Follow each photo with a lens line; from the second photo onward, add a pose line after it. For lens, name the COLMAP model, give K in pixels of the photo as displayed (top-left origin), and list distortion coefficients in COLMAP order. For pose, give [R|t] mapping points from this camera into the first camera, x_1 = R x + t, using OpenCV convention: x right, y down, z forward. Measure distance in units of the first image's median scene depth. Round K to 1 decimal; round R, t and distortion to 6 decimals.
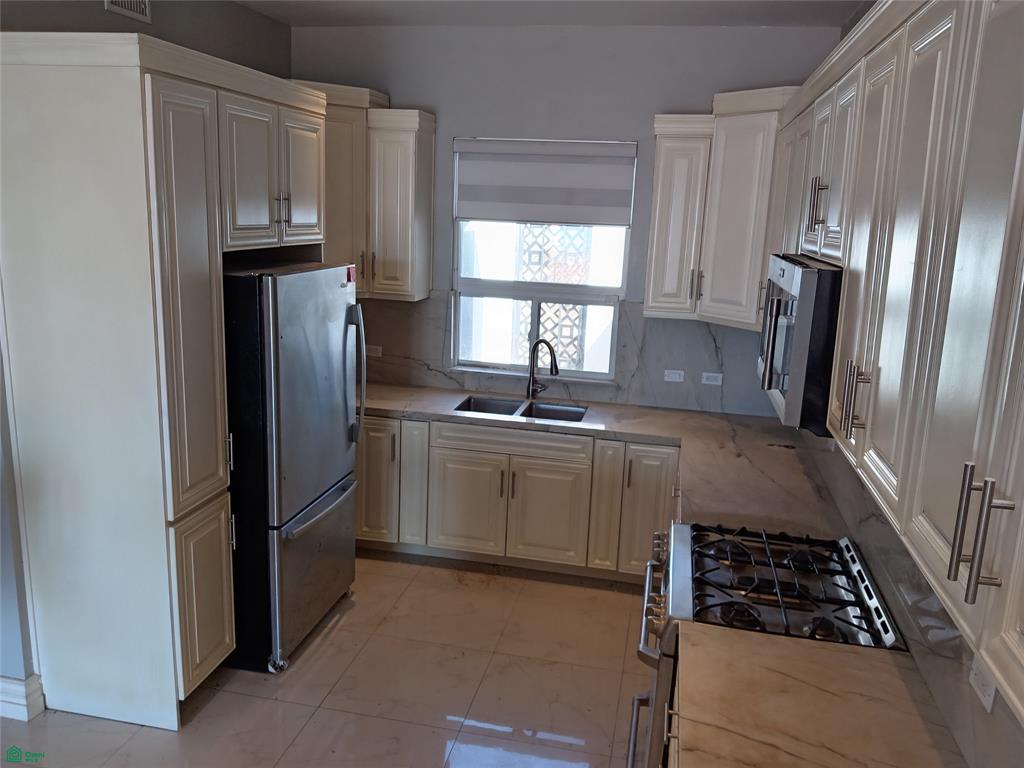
lens RADIAL K [[810.9, 0, 512.0], [0, 810.9, 384.0], [0, 0, 1]] dist [0.056577, -0.114302]
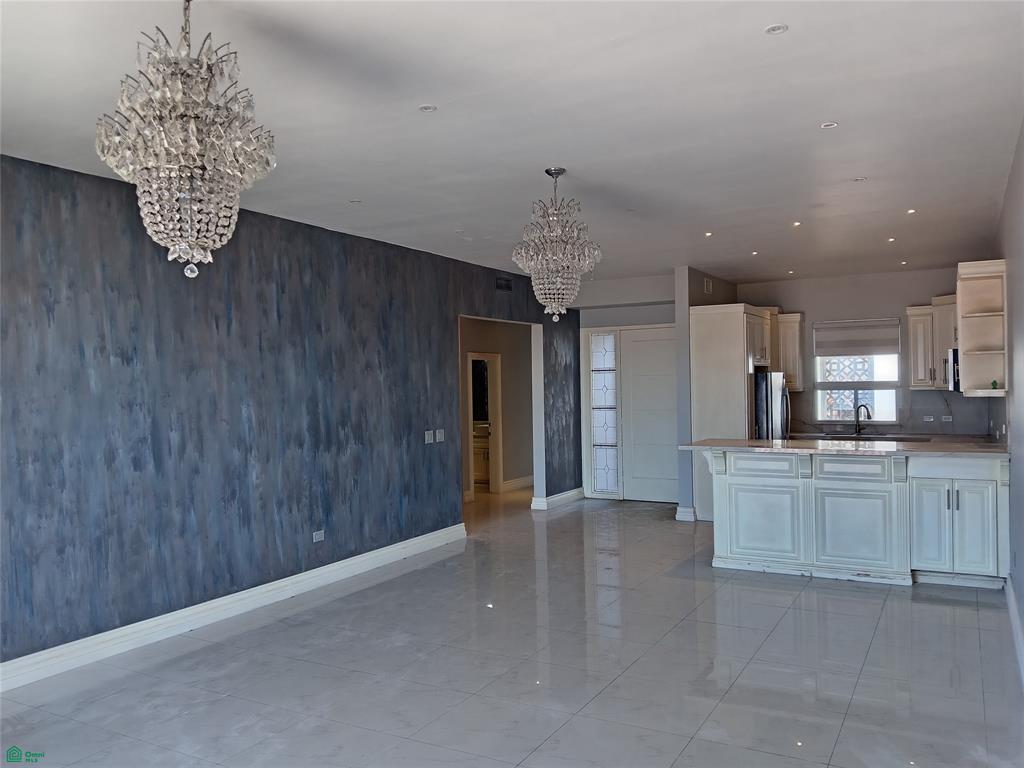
lens RADIAL K [[810.9, 0, 512.0], [0, 810.9, 384.0], [0, 0, 1]] dist [0.056577, -0.114302]
pose [[0.950010, -0.058975, -0.306599, -0.188613], [-0.009414, 0.976141, -0.216933, 0.392692], [0.312078, 0.208975, 0.926788, -1.428804]]
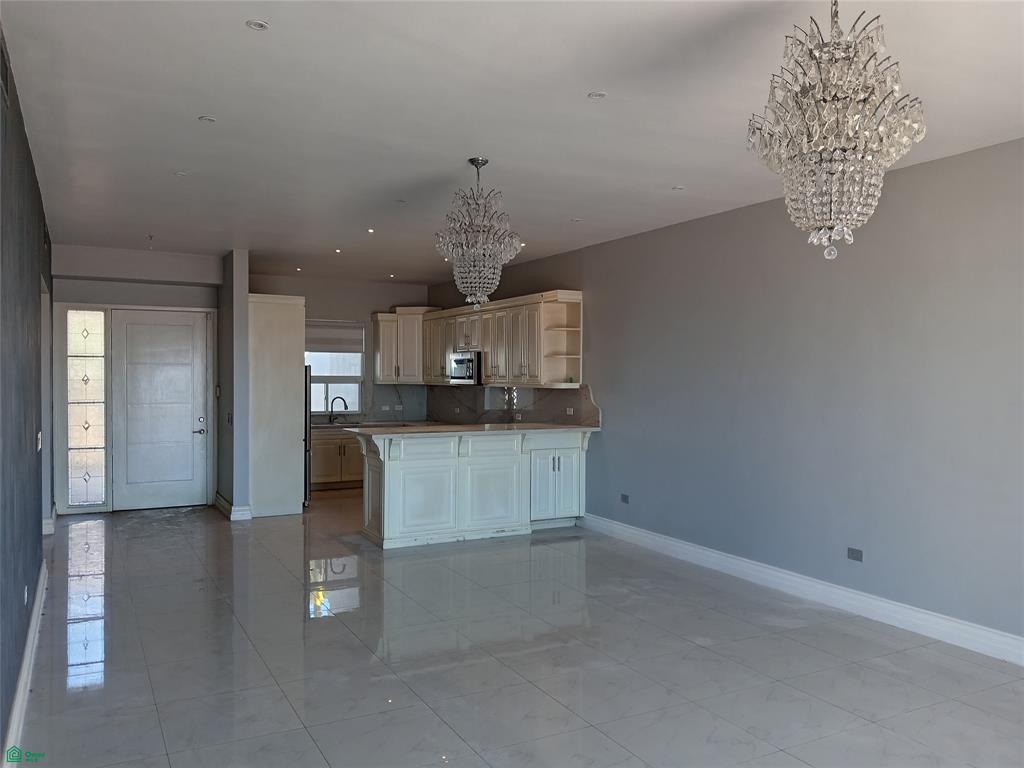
lens RADIAL K [[811.0, 0, 508.1], [0, 811.0, 382.0], [0, 0, 1]] dist [0.113194, -0.246333]
pose [[0.765073, -0.043010, 0.642505, -1.190748], [0.163873, 0.977922, -0.129672, 0.316213], [-0.622743, 0.204498, 0.755230, -1.254031]]
